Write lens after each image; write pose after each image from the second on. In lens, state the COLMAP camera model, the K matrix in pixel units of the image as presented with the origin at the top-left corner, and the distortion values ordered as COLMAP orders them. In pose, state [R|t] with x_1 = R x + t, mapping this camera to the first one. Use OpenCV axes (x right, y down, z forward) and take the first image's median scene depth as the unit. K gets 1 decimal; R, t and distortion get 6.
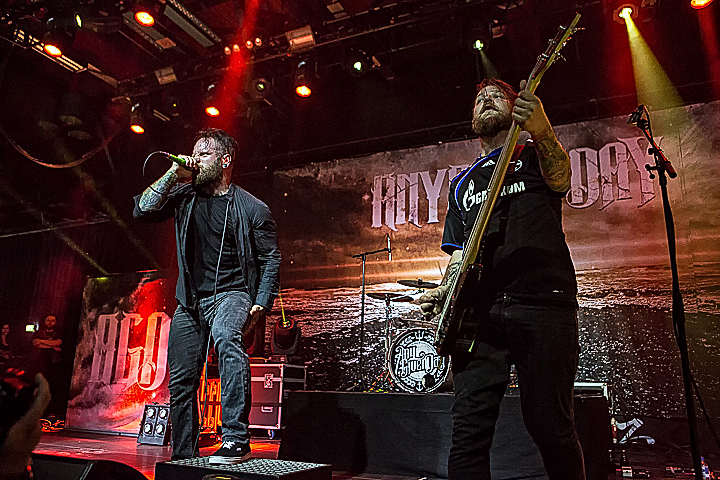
lens RADIAL K [[569.2, 0, 368.0], [0, 569.2, 238.2], [0, 0, 1]] dist [-0.117132, 0.144038]
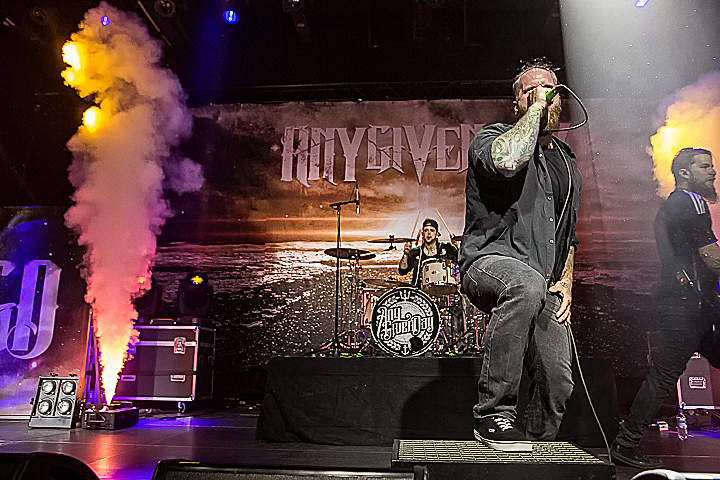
lens RADIAL K [[550.6, 0, 361.5], [0, 550.6, 239.2], [0, 0, 1]] dist [-0.111923, 0.110113]
pose [[0.932693, 0.062541, 0.355207, -0.191470], [-0.081193, 0.995980, 0.037833, 0.032692], [-0.351413, -0.064127, 0.934022, 0.120530]]
